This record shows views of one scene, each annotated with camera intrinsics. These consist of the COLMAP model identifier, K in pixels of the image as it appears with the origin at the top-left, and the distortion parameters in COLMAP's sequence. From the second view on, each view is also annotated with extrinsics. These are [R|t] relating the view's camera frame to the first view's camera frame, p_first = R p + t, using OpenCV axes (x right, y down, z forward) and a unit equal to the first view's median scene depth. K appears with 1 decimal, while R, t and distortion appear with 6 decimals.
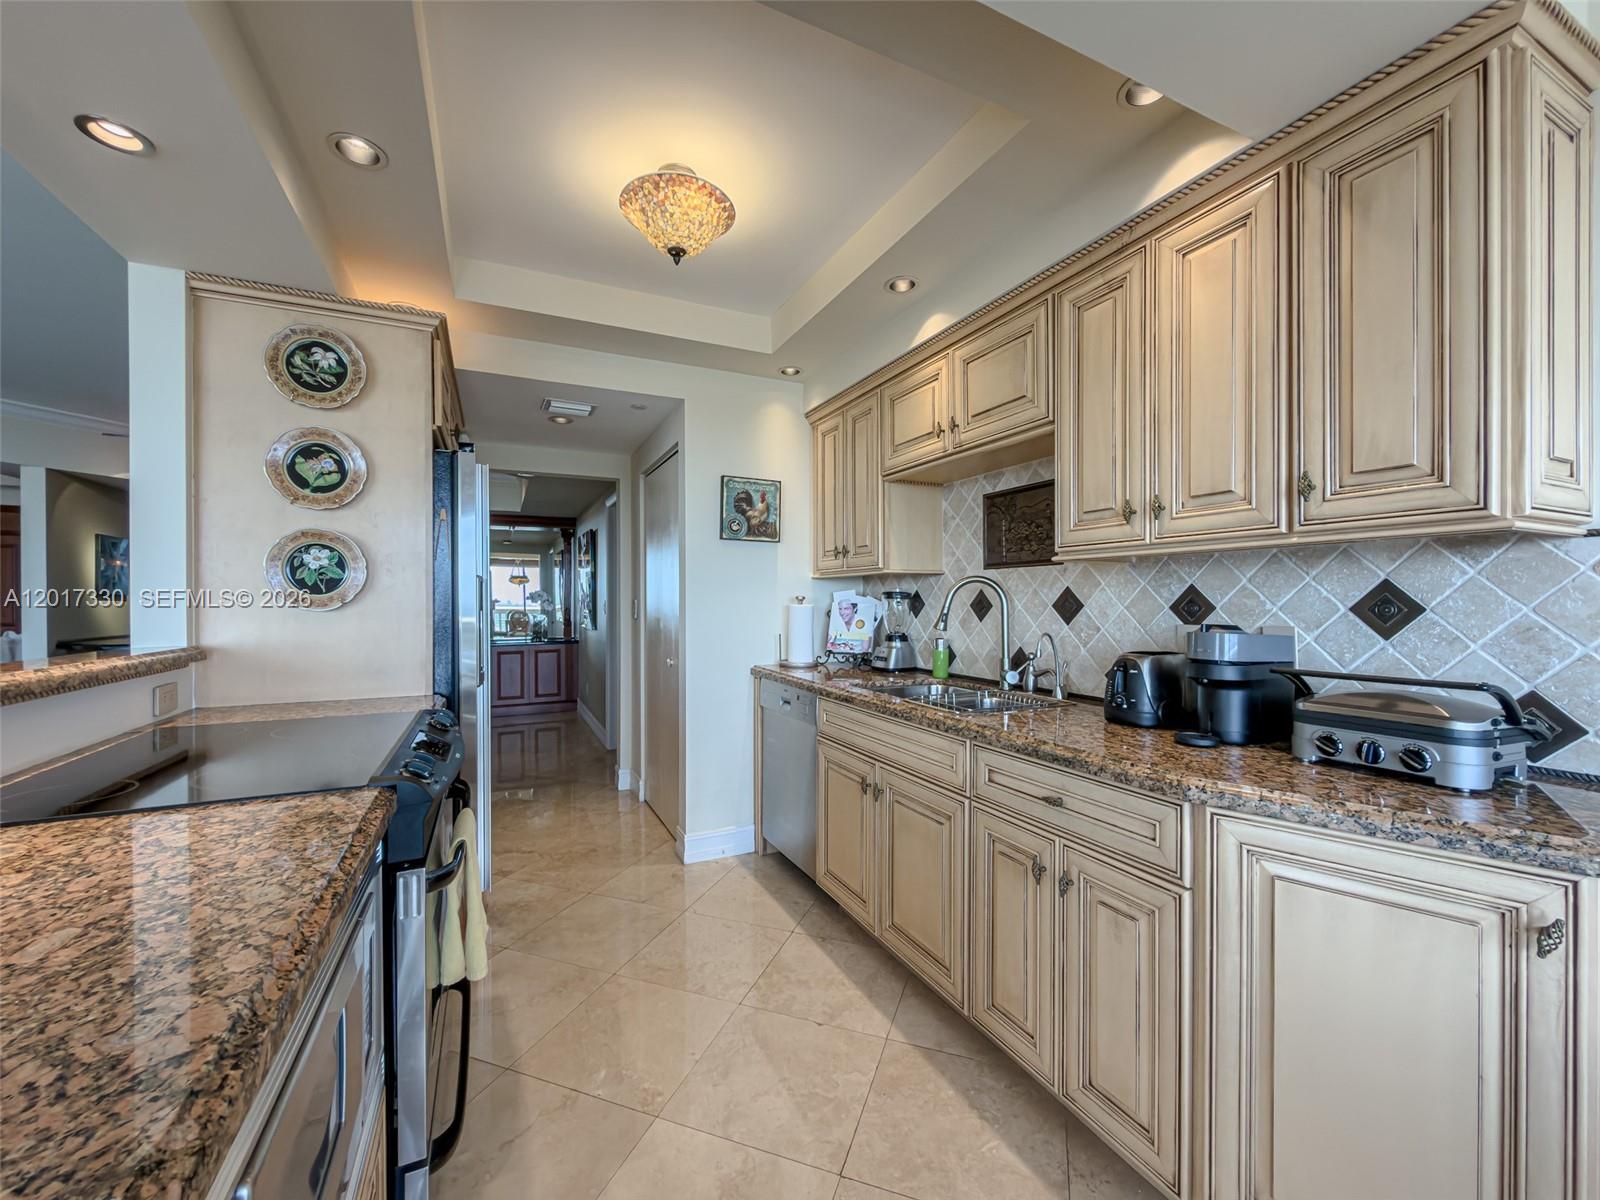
lens RADIAL K [[642.1, 0, 801.8], [0, 642.1, 603.5], [0, 0, 1]] dist [-0.002966, 0.000549]
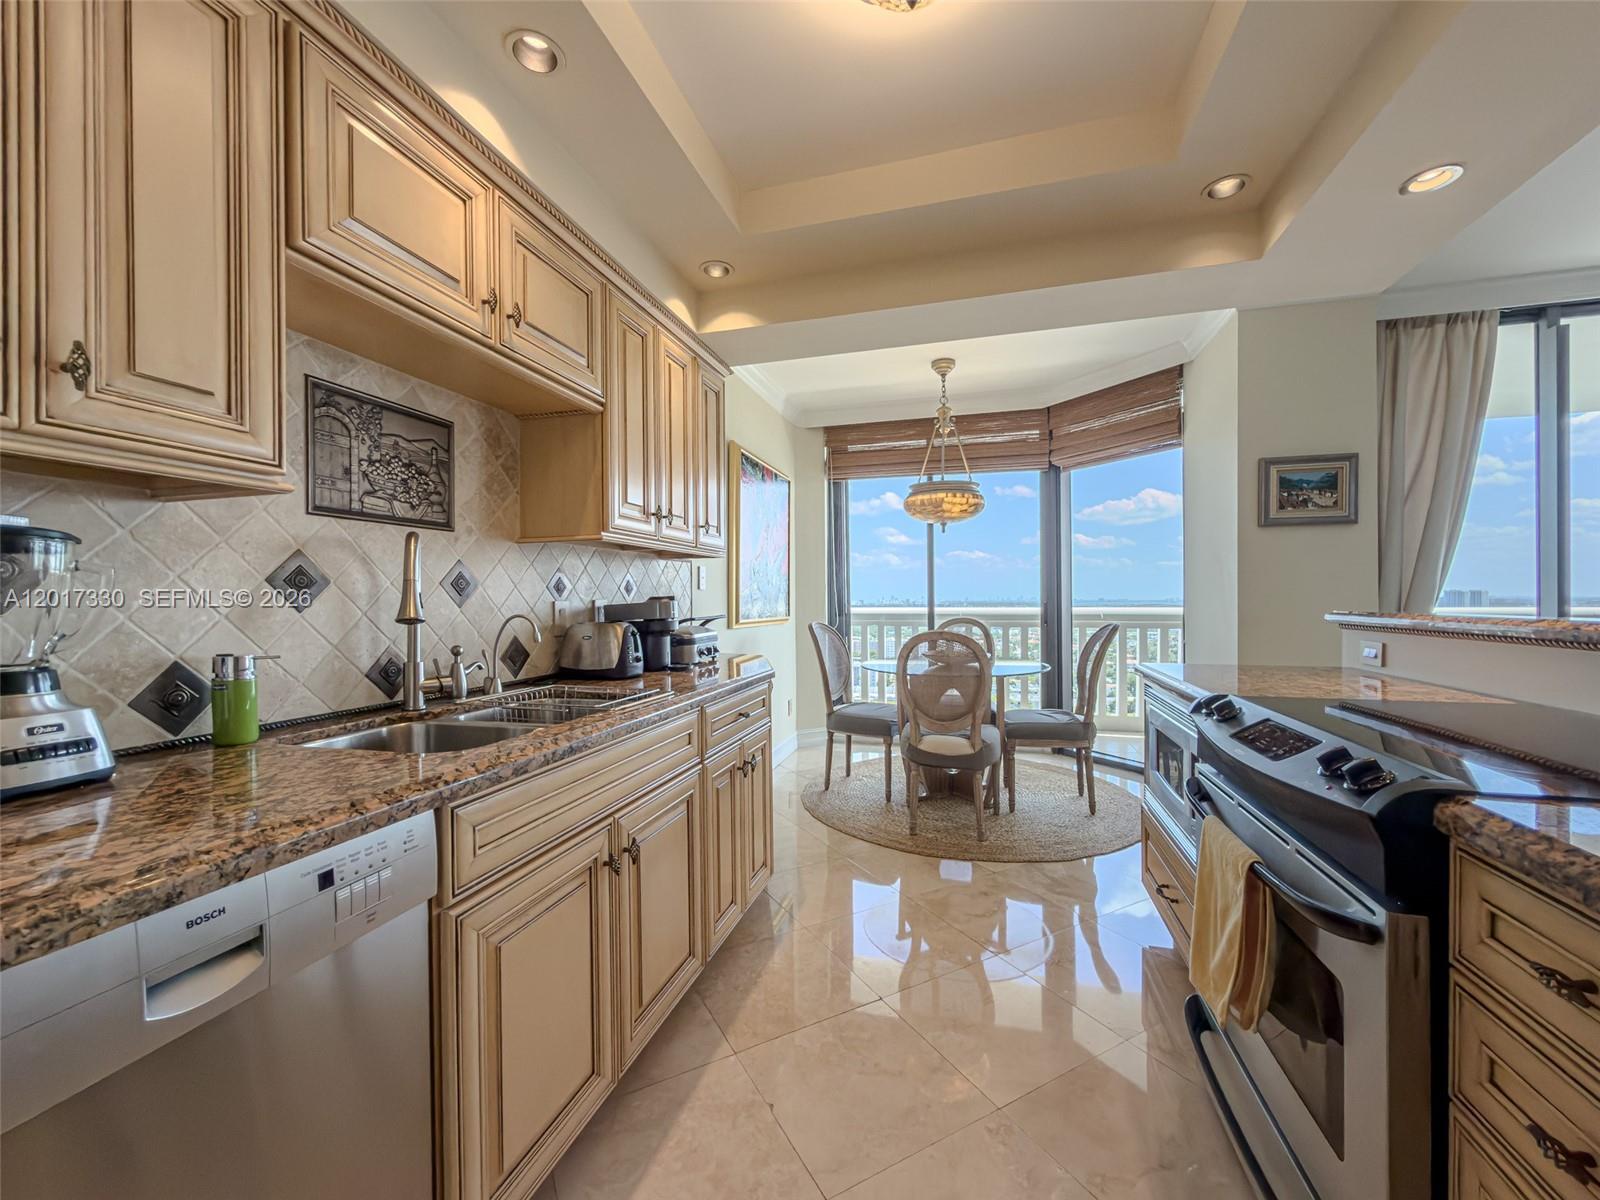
lens RADIAL K [[642.1, 0, 797.2], [0, 642.1, 592.8], [0, 0, 1]] dist [-0.002966, 0.000549]
pose [[-0.753244, 0.006831, 0.657706, -0.429024], [0.007336, 0.999971, -0.001984, 0.019541], [-0.657700, 0.003331, -0.753272, 1.292379]]
